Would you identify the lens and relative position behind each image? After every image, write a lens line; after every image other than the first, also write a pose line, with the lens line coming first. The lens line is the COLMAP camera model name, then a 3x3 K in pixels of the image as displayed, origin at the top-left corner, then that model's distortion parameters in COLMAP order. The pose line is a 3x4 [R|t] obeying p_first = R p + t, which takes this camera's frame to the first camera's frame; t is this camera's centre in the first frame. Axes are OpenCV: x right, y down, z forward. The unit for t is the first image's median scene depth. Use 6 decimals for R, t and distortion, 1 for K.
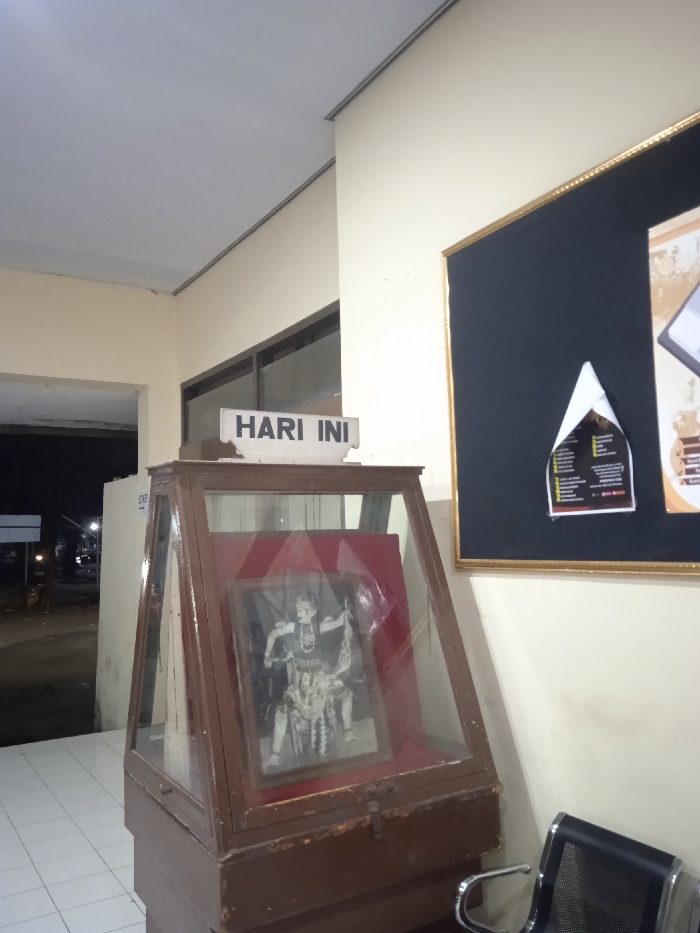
lens RADIAL K [[782.0, 0, 344.6], [0, 782.0, 466.0], [0, 0, 1]] dist [0.024274, -0.009493]
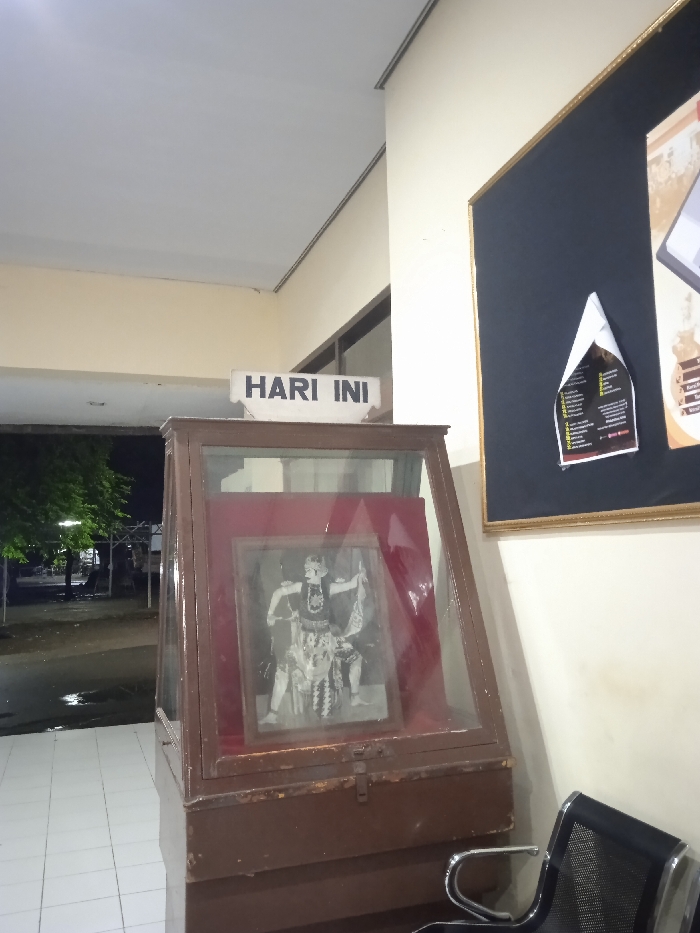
lens RADIAL K [[782.0, 0, 344.6], [0, 782.0, 466.0], [0, 0, 1]] dist [0.024274, -0.009493]
pose [[0.977348, -0.020451, -0.210648, 0.210885], [0.016609, 0.999662, -0.019989, 0.079345], [0.210986, 0.016038, 0.977358, 0.053398]]
